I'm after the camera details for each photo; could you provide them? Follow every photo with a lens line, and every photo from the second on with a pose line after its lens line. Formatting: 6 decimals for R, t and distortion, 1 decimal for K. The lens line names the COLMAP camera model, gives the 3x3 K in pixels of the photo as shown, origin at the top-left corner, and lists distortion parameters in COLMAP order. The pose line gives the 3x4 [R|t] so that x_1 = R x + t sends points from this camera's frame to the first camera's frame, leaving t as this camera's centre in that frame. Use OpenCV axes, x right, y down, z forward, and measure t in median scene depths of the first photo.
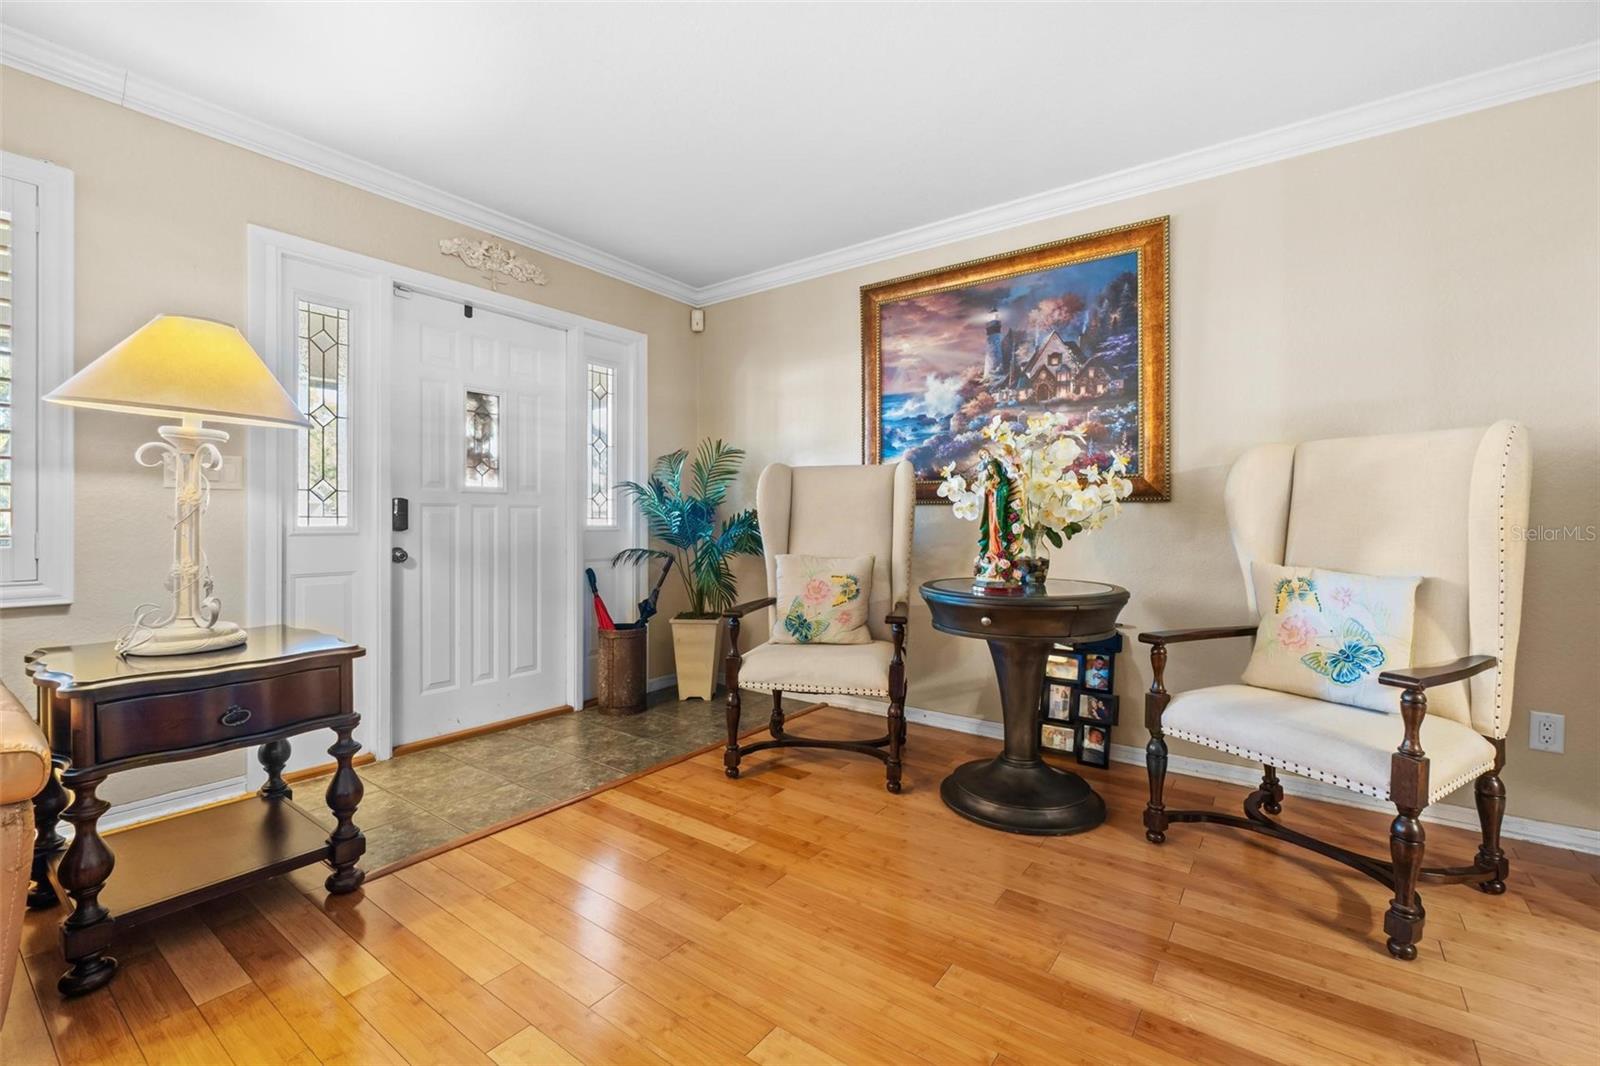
lens RADIAL K [[690.1, 0, 805.6], [0, 690.1, 518.6], [0, 0, 1]] dist [-0.001635, -0.000109]
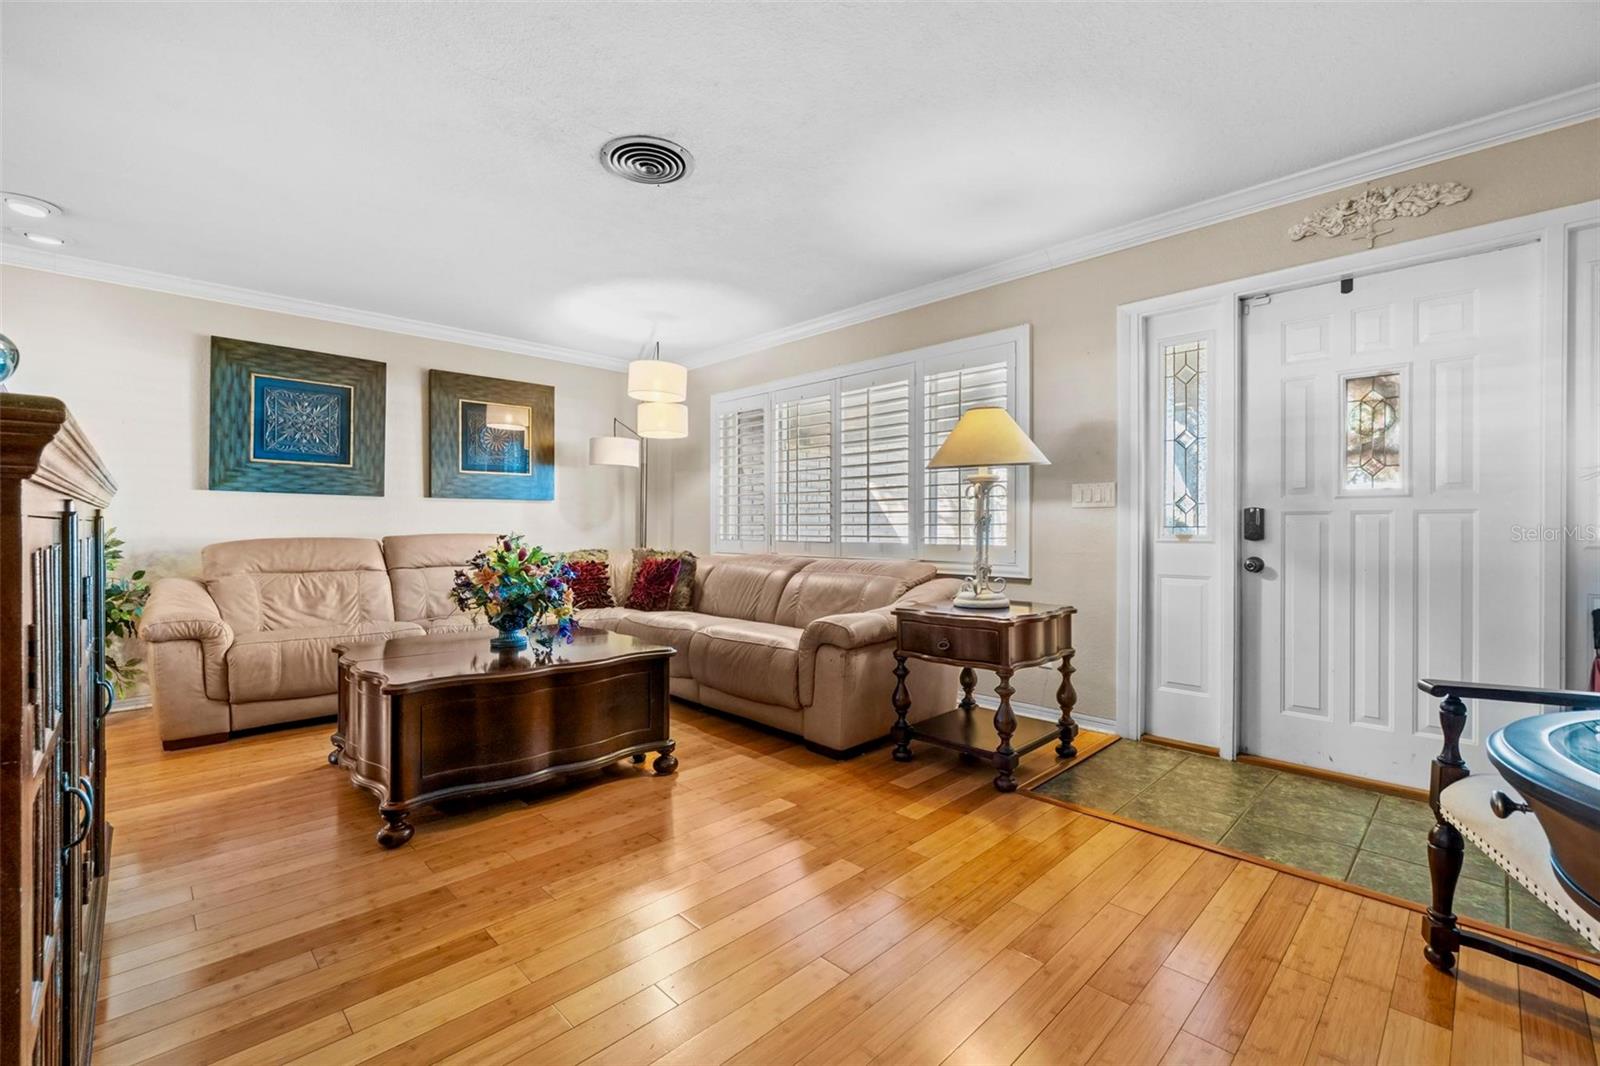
lens RADIAL K [[686.2, 0, 806.5], [0, 686.2, 530.8], [0, 0, 1]] dist [-0.001608, -0.000604]
pose [[-0.155027, 0.000387, -0.987910, 0.494664], [-0.000936, 0.999999, 0.000539, 0.003906], [0.987910, 0.001009, -0.155026, 0.510896]]
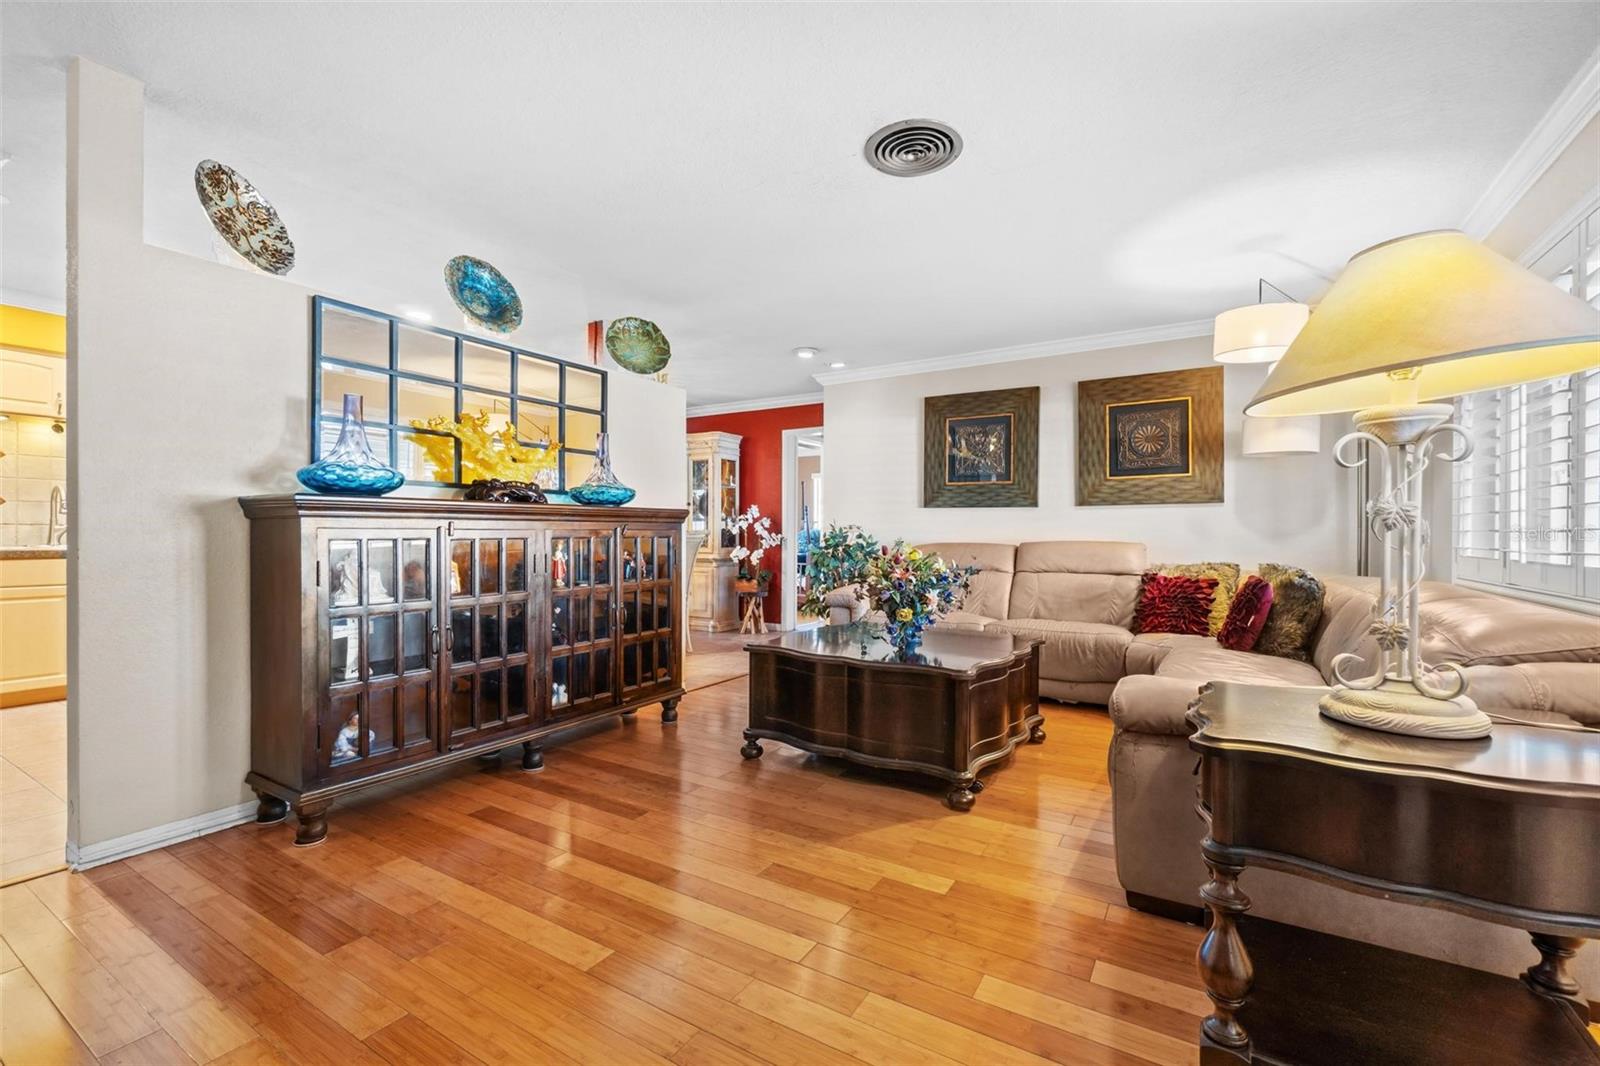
lens RADIAL K [[693.5, 0, 801.6], [0, 693.5, 538.2], [0, 0, 1]] dist [0.000981, 0.000494]
pose [[-0.996480, -0.008623, -0.083391, -0.140648], [-0.008991, 0.999951, 0.004046, 0.004845], [0.083352, 0.004782, -0.996509, 1.002979]]
